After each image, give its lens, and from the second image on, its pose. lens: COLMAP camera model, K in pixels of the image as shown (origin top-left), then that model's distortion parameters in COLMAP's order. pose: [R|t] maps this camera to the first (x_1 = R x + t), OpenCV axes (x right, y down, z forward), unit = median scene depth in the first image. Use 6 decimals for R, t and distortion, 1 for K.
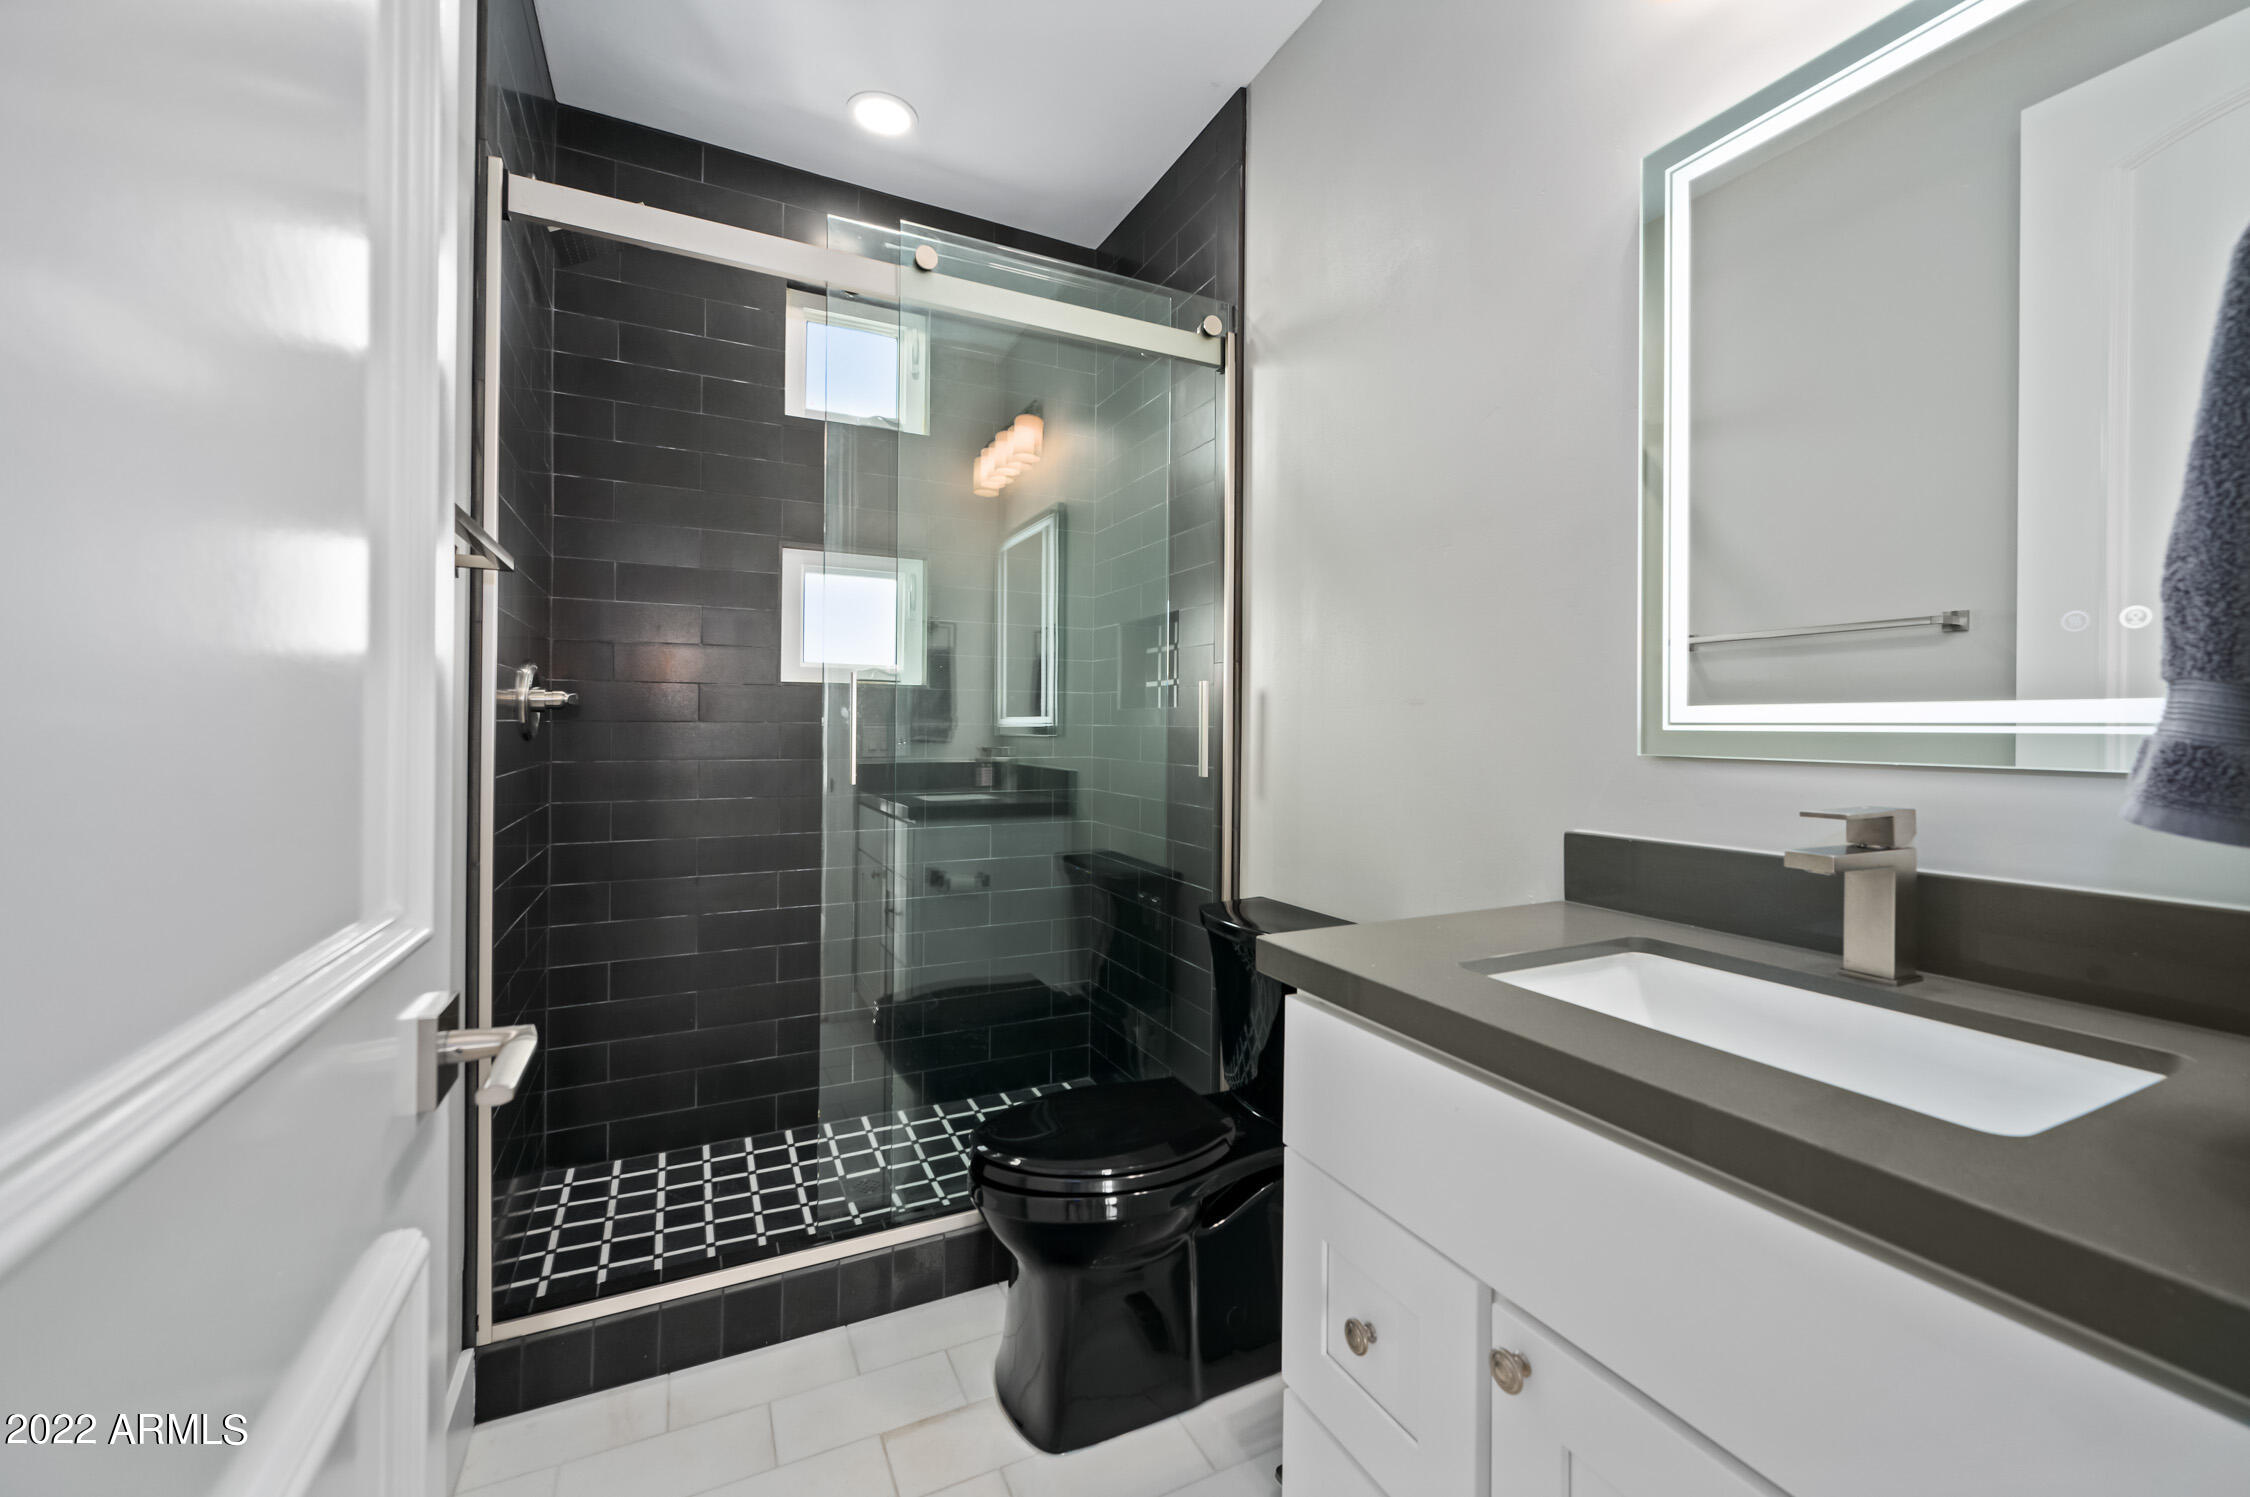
lens RADIAL K [[902.1, 0, 1130.0], [0, 902.1, 738.4], [0, 0, 1]] dist [-0.001514, 0.000554]
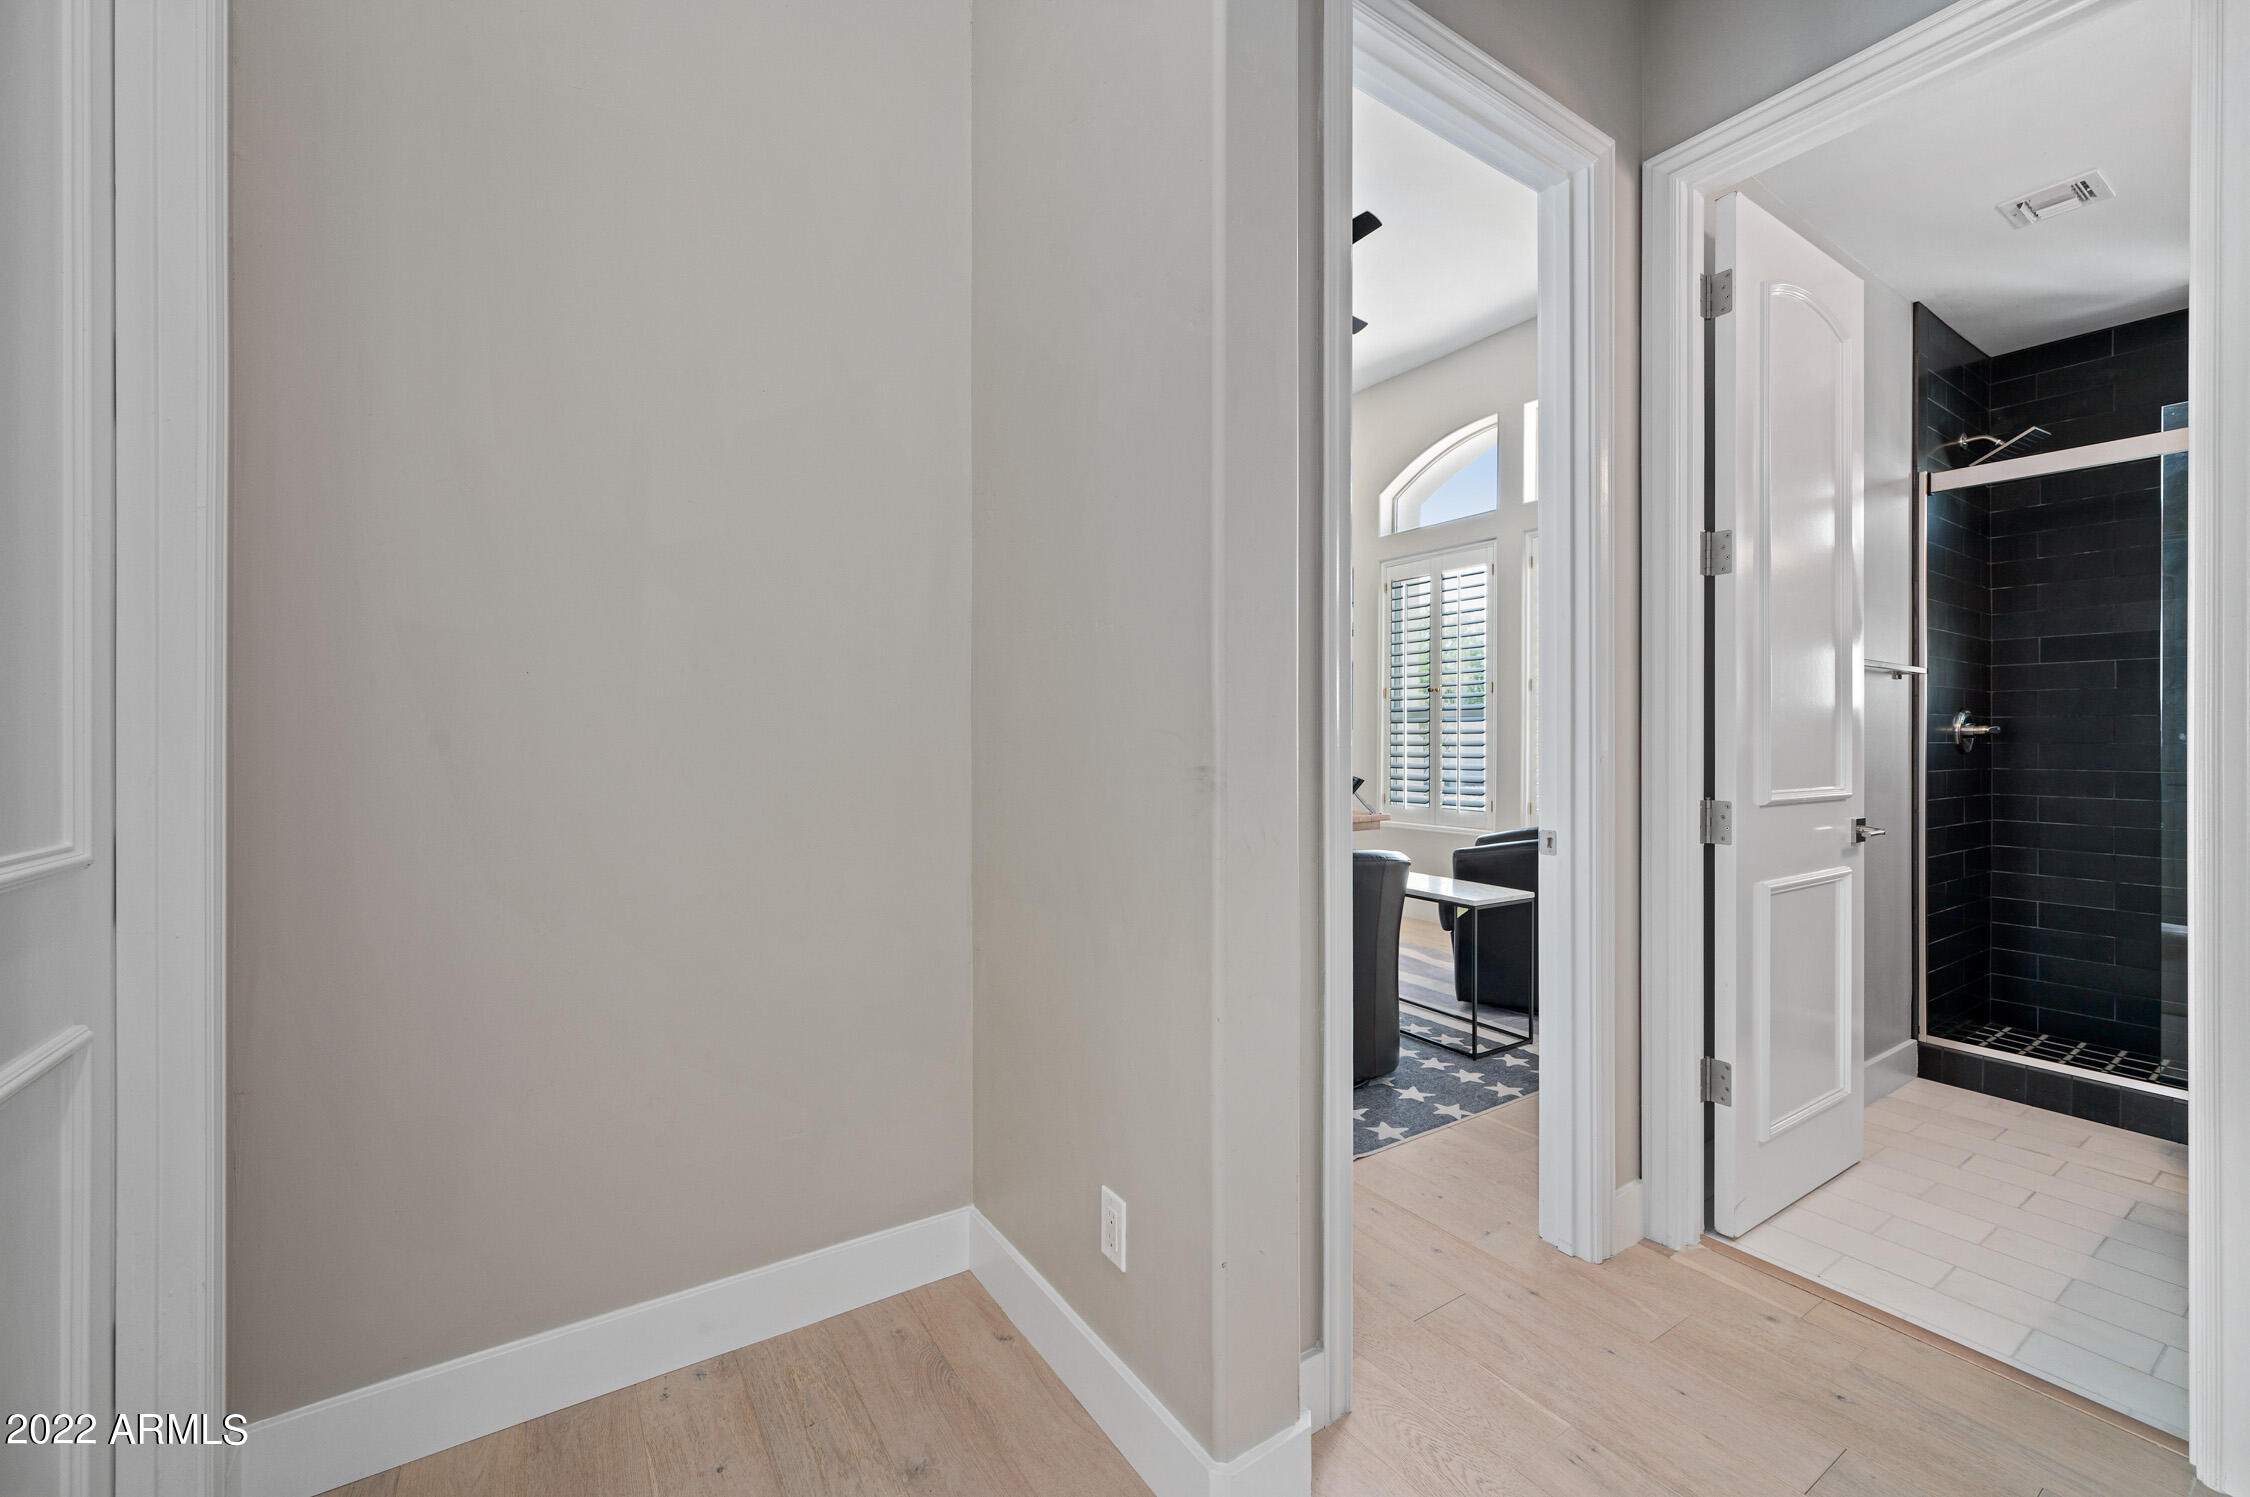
lens RADIAL K [[902.1, 0, 1110.1], [0, 902.1, 727.2], [0, 0, 1]] dist [-0.001514, 0.000554]
pose [[0.122996, -0.025362, -0.992083, 0.882707], [-0.009496, 0.999598, -0.026732, 0.012387], [0.992362, 0.012709, 0.122706, -0.876367]]
